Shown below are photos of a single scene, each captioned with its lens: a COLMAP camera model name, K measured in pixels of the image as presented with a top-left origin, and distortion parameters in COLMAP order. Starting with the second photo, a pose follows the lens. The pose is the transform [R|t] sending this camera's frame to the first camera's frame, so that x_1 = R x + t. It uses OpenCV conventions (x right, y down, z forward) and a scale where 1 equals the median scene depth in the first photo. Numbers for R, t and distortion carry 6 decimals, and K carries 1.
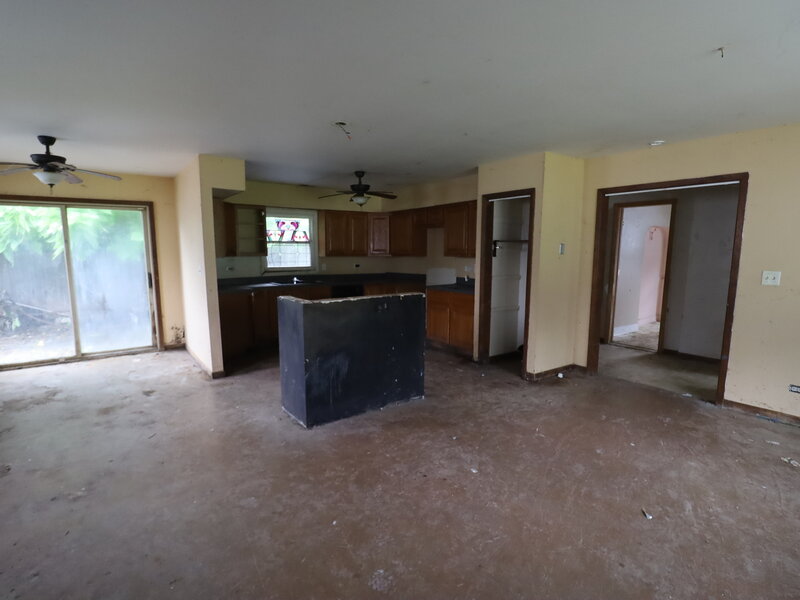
lens RADIAL K [[414.2, 0, 404.3], [0, 414.2, 302.1], [0, 0, 1]] dist [-0.001712, -0.002055]
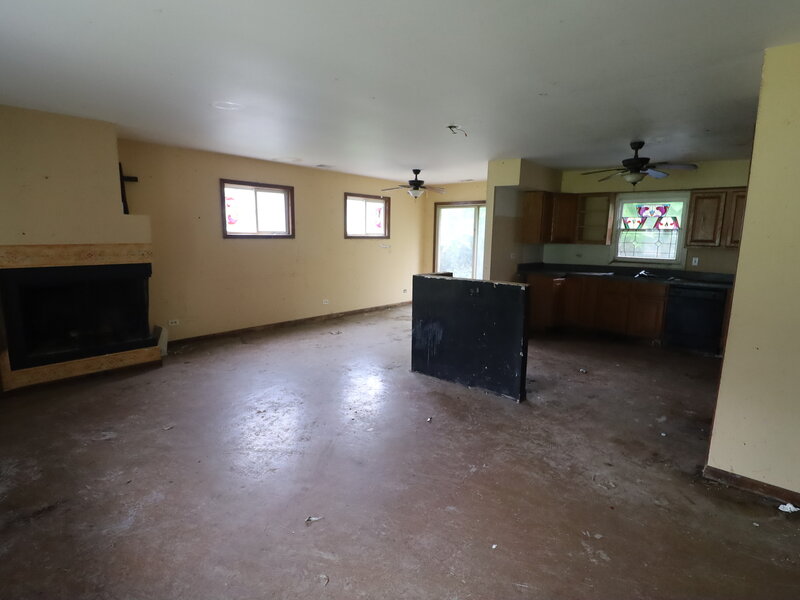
lens RADIAL K [[414.2, 0, 403.8], [0, 414.2, 299.0], [0, 0, 1]] dist [-0.001712, -0.002055]
pose [[0.231225, 0.153405, -0.960730, 0.803705], [-0.139639, 0.982499, 0.123273, -0.062896], [0.962827, 0.105651, 0.248600, 0.506955]]
